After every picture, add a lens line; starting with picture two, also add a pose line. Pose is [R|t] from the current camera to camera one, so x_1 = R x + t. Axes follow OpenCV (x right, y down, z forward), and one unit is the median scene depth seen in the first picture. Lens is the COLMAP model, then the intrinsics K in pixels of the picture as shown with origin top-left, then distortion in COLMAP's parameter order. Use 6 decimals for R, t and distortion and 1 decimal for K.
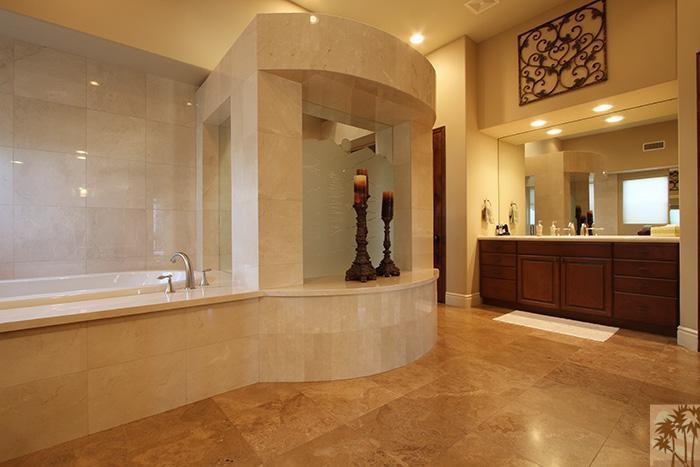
lens RADIAL K [[326.7, 0, 342.5], [0, 326.7, 232.1], [0, 0, 1]] dist [-0.011029, 0.000244]
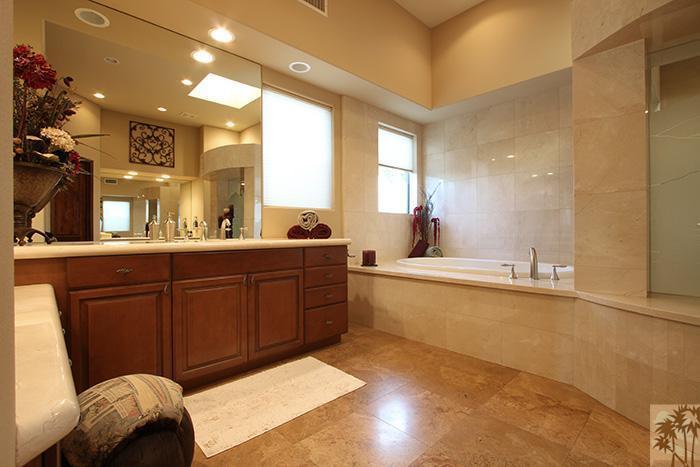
lens RADIAL K [[326.7, 0, 342.5], [0, 326.7, 232.1], [0, 0, 1]] dist [-0.011029, 0.000244]
pose [[0.059652, 0.007155, -0.998194, 0.714526], [0.004467, 0.999962, 0.007435, -0.005477], [0.998209, -0.004903, 0.059617, 0.282500]]
